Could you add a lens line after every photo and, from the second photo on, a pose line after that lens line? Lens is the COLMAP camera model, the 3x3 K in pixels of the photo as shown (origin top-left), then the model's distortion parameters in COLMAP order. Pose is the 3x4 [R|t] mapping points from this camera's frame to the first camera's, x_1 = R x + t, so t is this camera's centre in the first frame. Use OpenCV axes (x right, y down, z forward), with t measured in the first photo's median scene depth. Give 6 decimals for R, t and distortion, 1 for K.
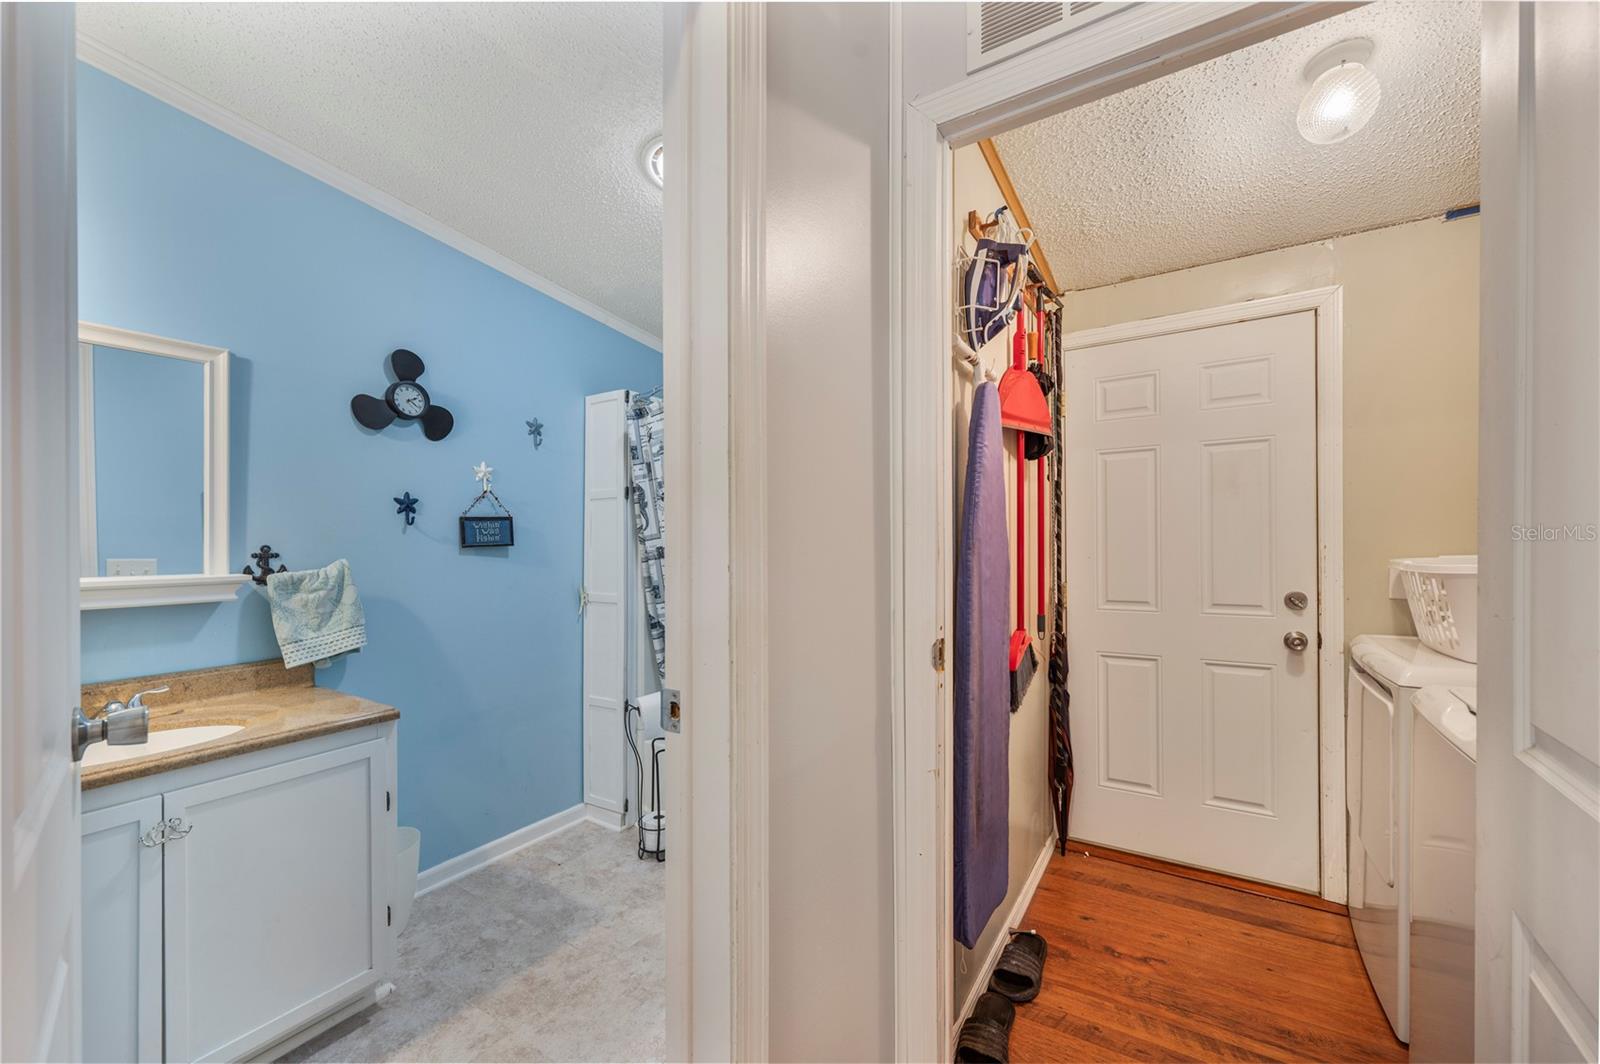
lens RADIAL K [[632.8, 0, 797.0], [0, 632.8, 533.8], [0, 0, 1]] dist [0.000270, -0.000942]
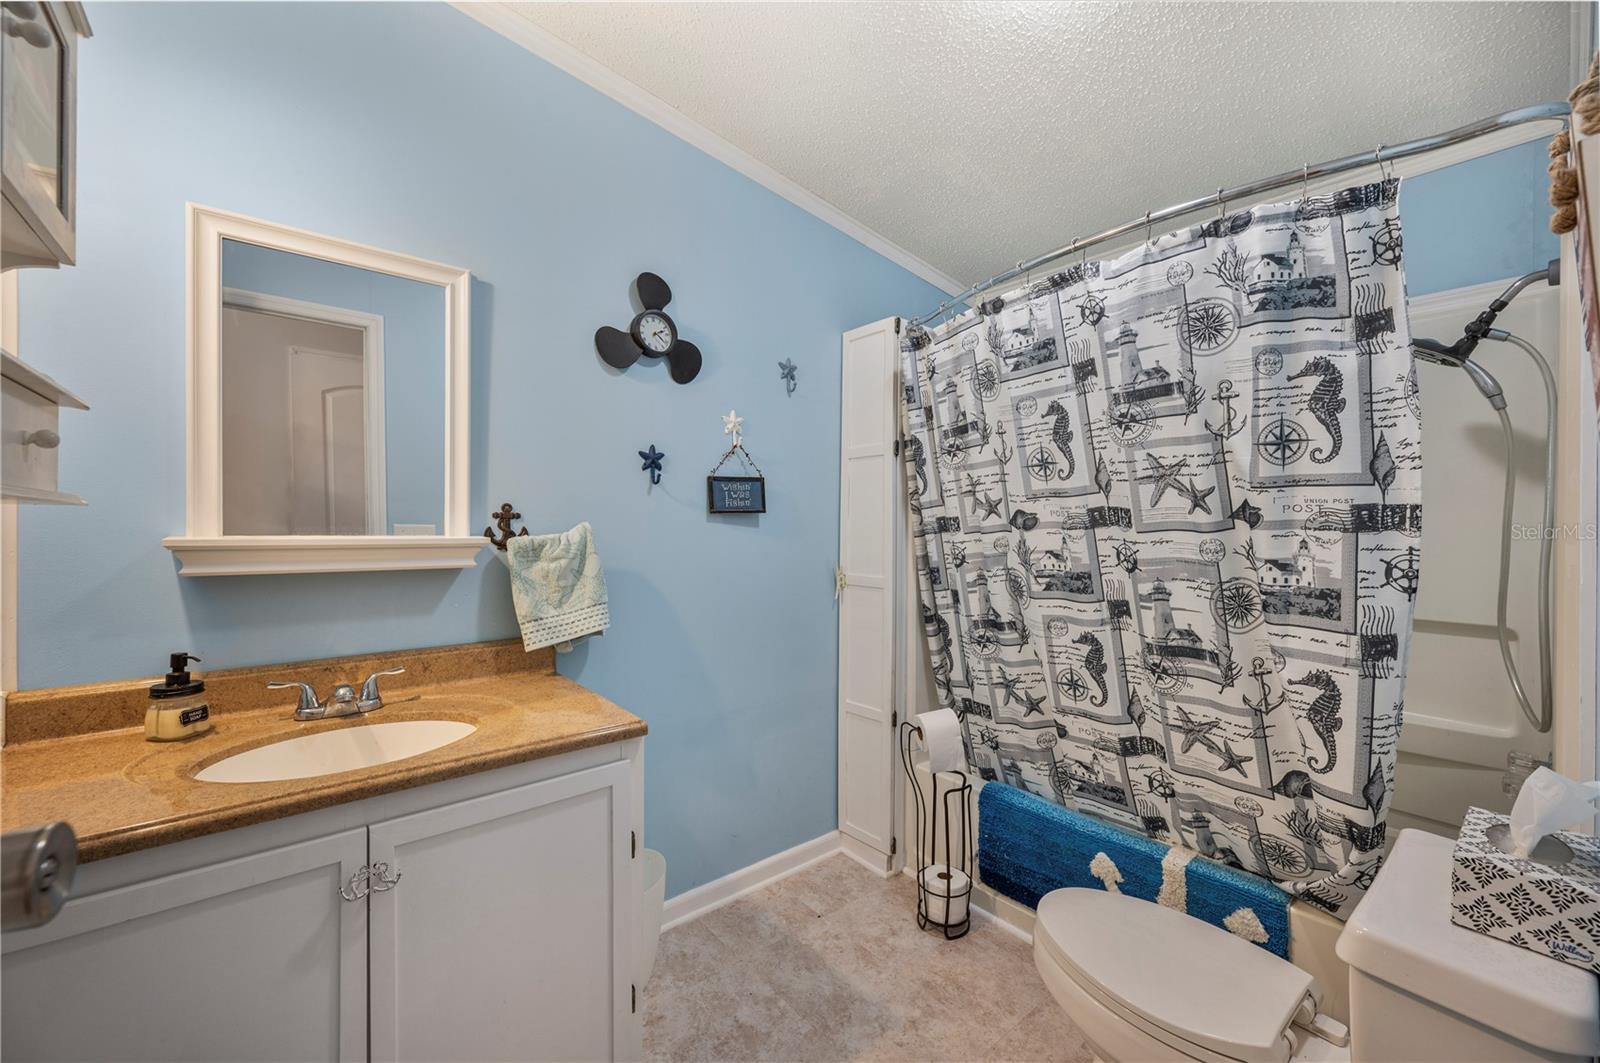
lens RADIAL K [[632.8, 0, 795.2], [0, 632.8, 530.8], [0, 0, 1]] dist [0.000270, -0.000942]
pose [[0.950846, 0.016291, -0.309234, -0.215238], [-0.010277, 0.999725, 0.021067, 0.033123], [0.309492, -0.016854, 0.950753, 0.319370]]
